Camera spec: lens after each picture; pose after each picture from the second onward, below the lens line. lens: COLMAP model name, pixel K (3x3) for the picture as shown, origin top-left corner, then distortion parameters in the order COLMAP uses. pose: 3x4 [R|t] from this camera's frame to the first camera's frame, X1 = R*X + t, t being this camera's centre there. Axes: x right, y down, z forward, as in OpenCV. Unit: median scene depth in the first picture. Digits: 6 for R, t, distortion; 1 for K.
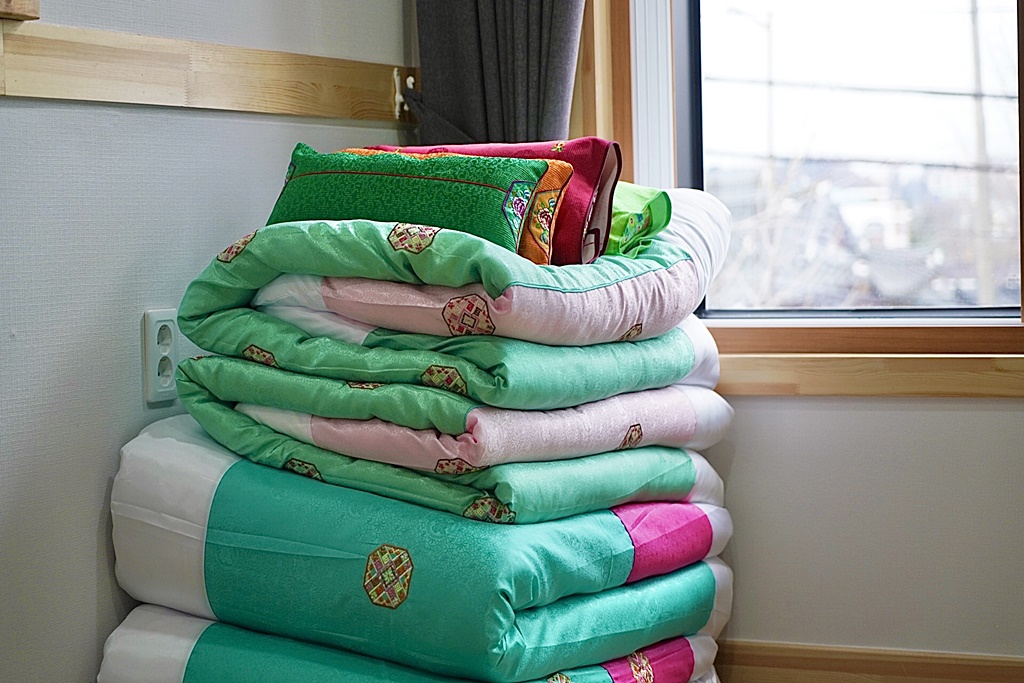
lens RADIAL K [[2085.0, 0, 512.2], [0, 2085.0, 341.2], [0, 0, 1]] dist [-0.351325, 0.000000]
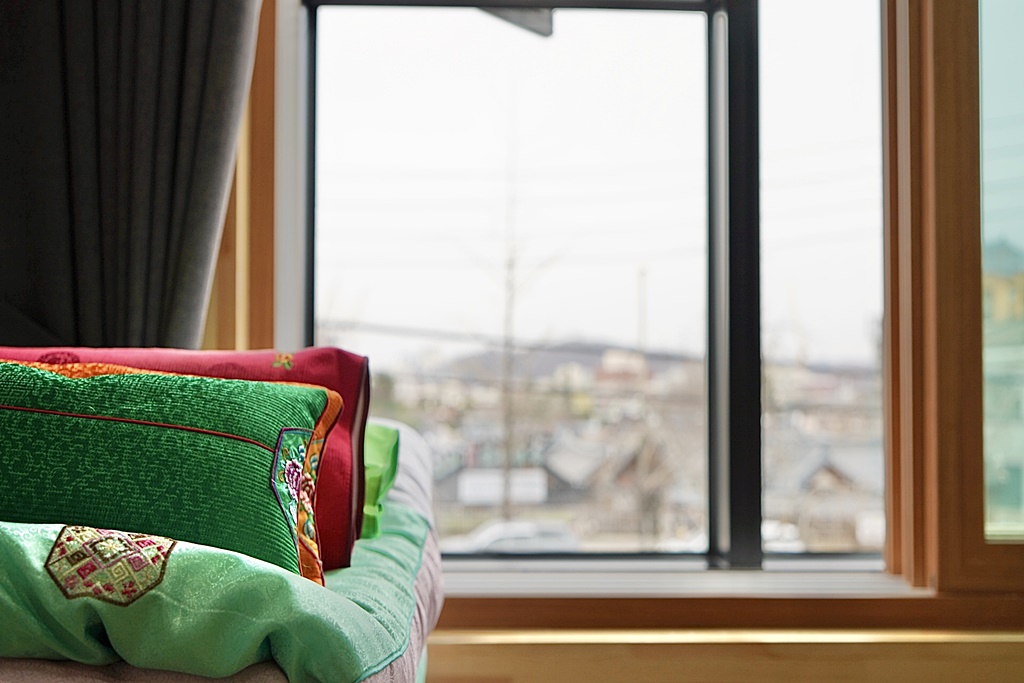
lens RADIAL K [[1212.5, 0, 511.9], [0, 1212.5, 343.4], [0, 0, 1]] dist [-0.006998, 0.000000]
pose [[0.884866, 0.045490, 0.463619, -0.089306], [0.000333, 0.995159, -0.098282, -0.068140], [-0.465845, 0.087121, 0.880567, 0.702996]]
